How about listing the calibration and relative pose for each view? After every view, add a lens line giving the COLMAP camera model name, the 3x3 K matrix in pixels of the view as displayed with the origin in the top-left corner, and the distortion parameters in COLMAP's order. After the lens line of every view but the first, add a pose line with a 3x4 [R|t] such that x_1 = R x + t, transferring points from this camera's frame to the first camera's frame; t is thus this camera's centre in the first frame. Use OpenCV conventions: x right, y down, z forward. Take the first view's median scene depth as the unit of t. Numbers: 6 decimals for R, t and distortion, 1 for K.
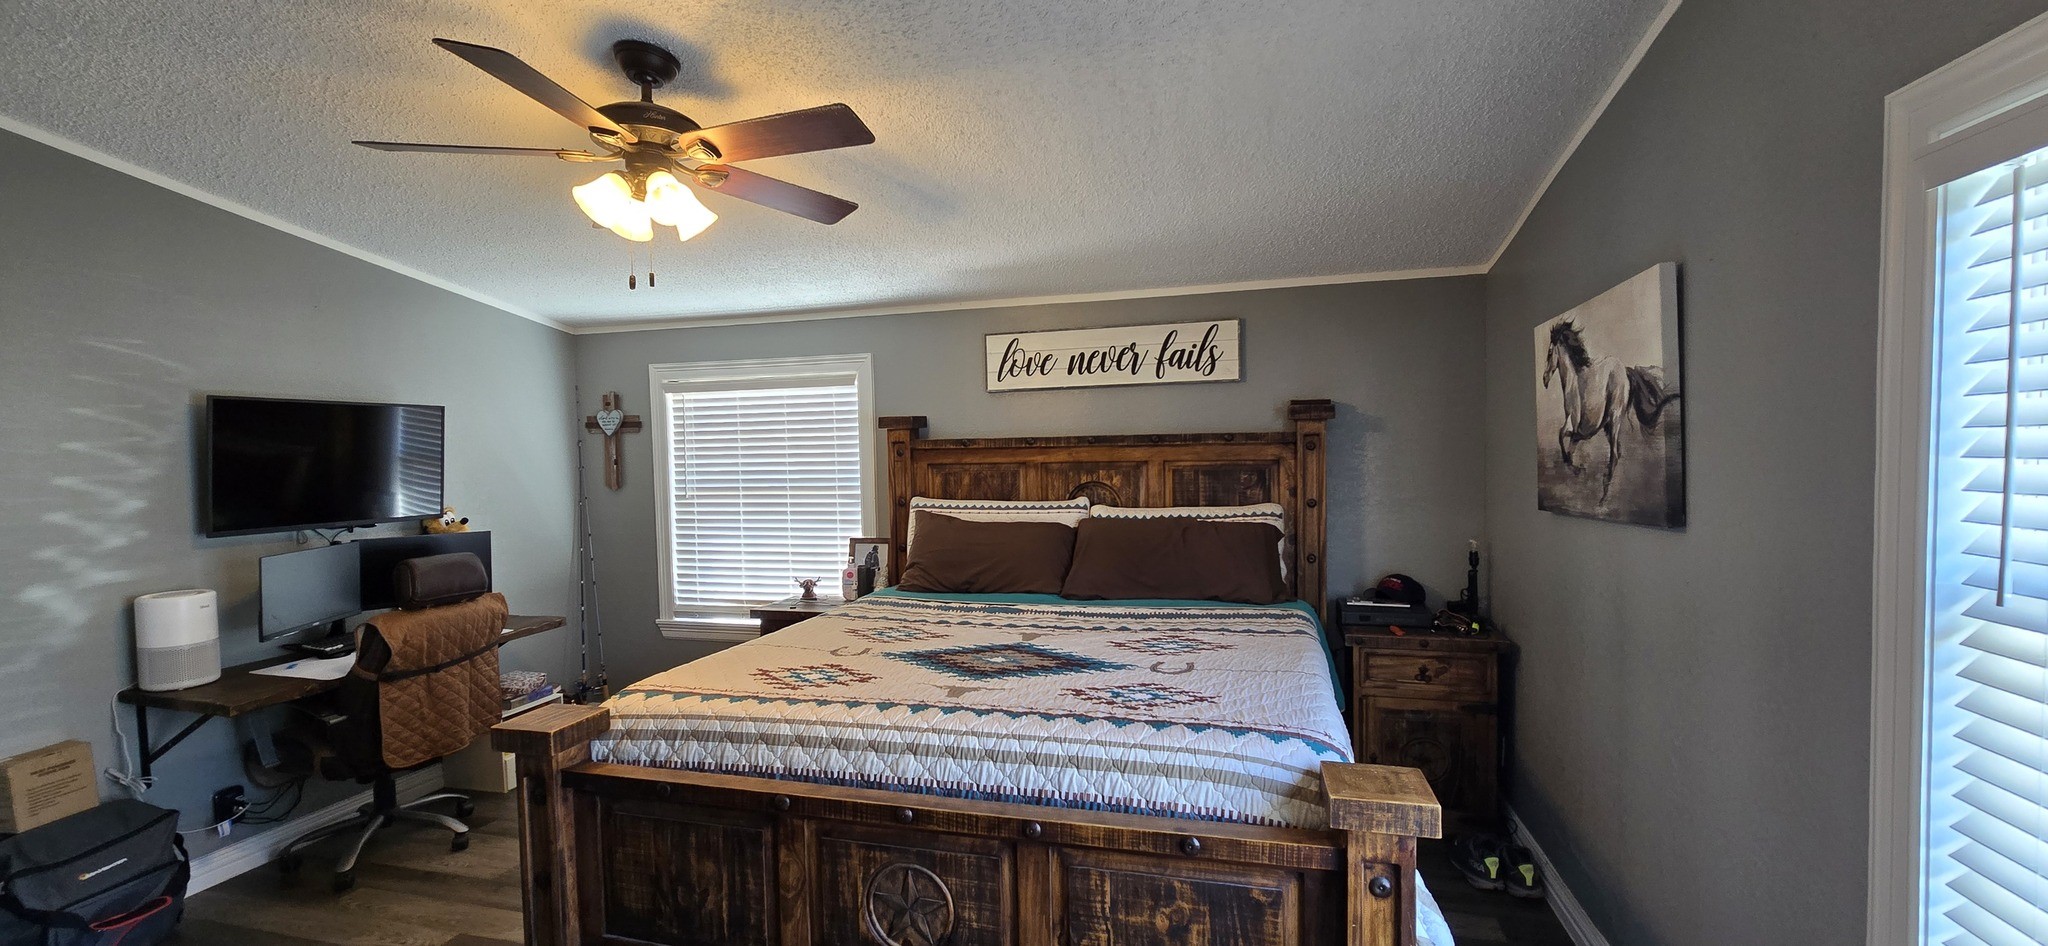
lens RADIAL K [[837.3, 0, 1021.2], [0, 837.3, 491.1], [0, 0, 1]] dist [-0.001364, -0.000196]
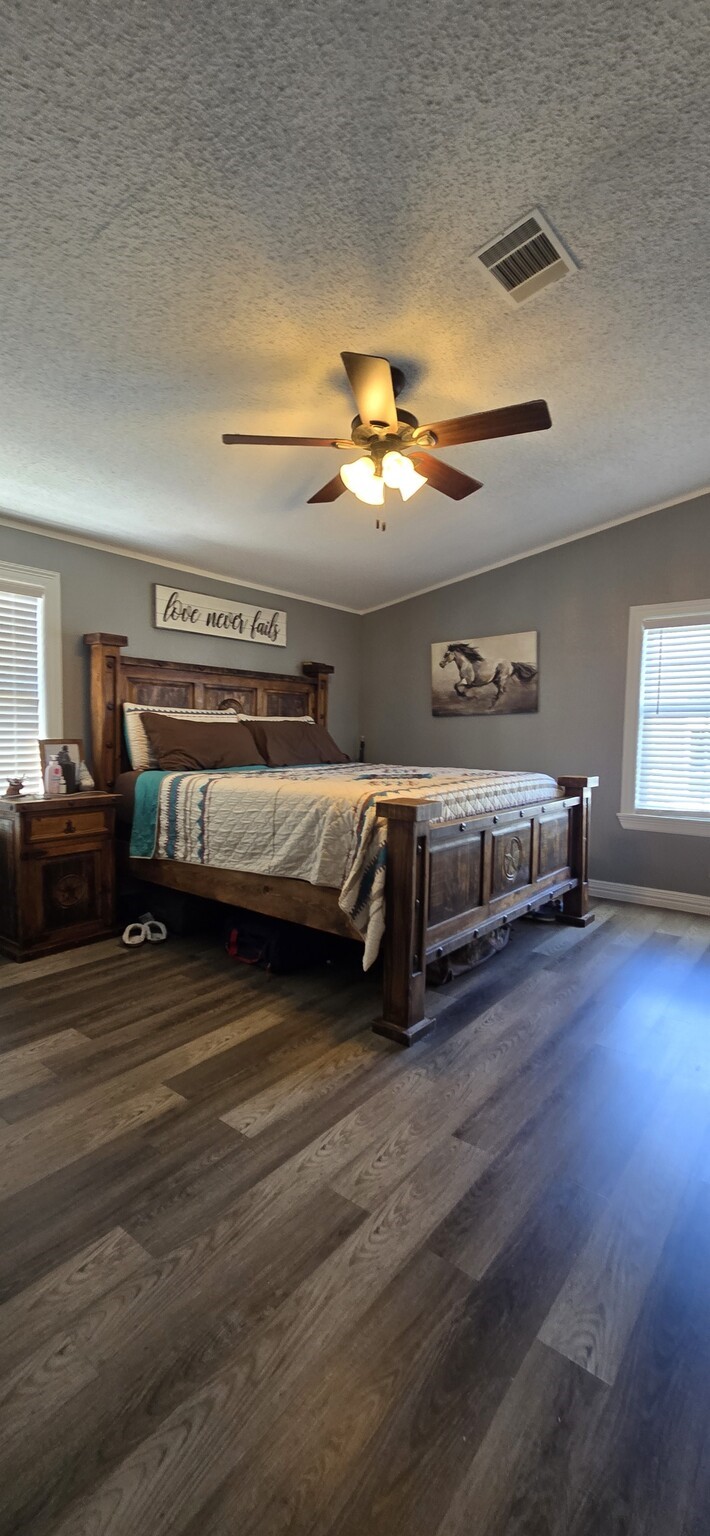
lens RADIAL K [[606.8, 0, 355.0], [0, 606.8, 768.0], [0, 0, 1]] dist [-0.002104, -0.000188]
pose [[0.397719, -0.033530, 0.916895, -0.850302], [0.024186, 0.999368, 0.026055, 0.091926], [-0.917189, 0.011814, 0.398278, 0.350277]]
